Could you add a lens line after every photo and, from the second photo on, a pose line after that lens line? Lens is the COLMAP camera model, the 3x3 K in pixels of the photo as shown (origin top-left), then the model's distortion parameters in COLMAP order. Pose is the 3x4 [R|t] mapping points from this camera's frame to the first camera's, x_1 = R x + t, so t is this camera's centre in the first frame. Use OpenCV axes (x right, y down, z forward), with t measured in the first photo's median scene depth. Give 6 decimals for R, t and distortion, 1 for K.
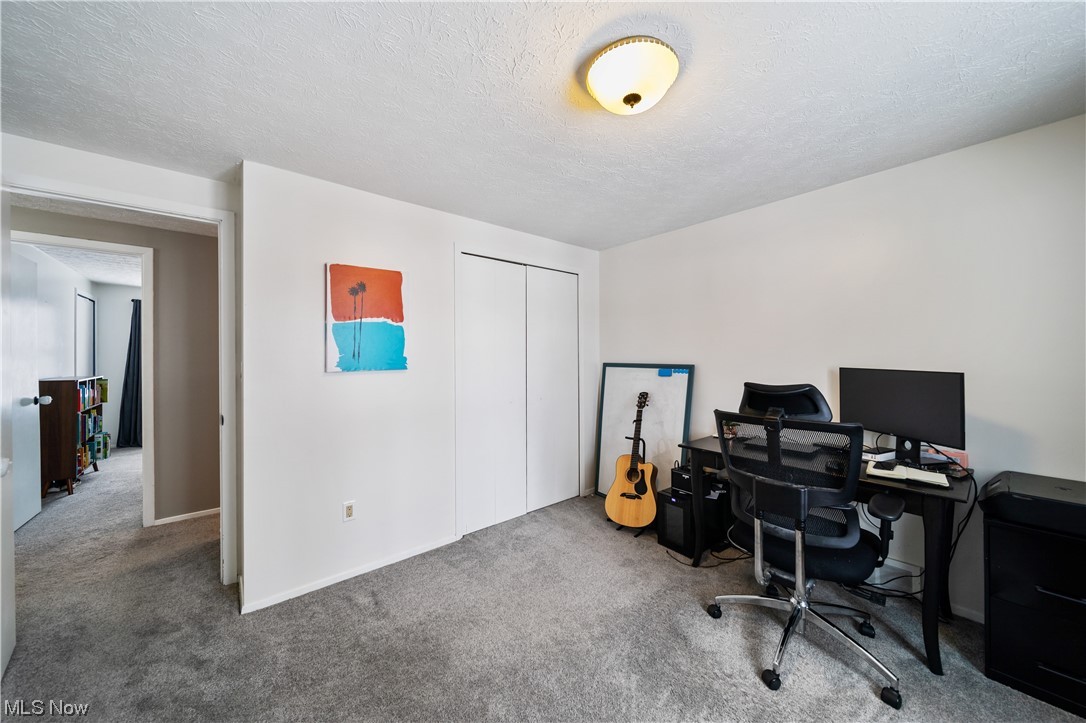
lens RADIAL K [[381.9, 0, 543.6], [0, 381.9, 359.3], [0, 0, 1]] dist [0.001986, -0.000872]
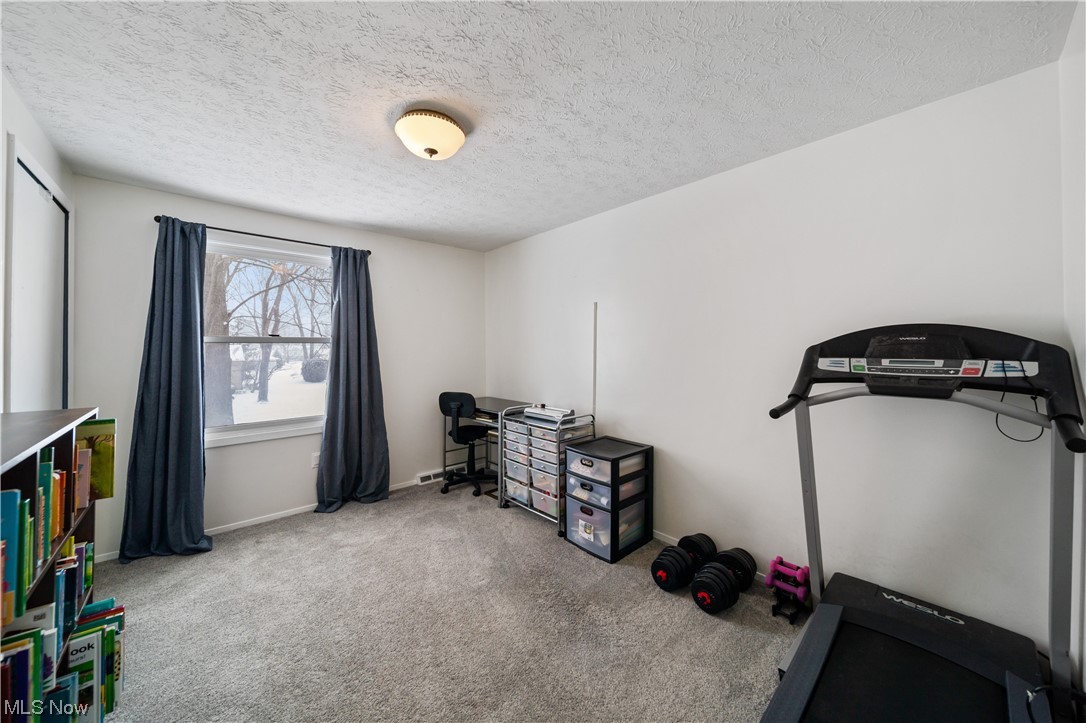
lens RADIAL K [[381.9, 0, 542.7], [0, 381.9, 355.5], [0, 0, 1]] dist [0.001986, -0.000872]
pose [[0.999377, 0.009712, 0.033935, -0.771034], [-0.009759, 0.999952, 0.001240, -0.001624], [-0.033922, -0.001571, 0.999423, 0.651700]]
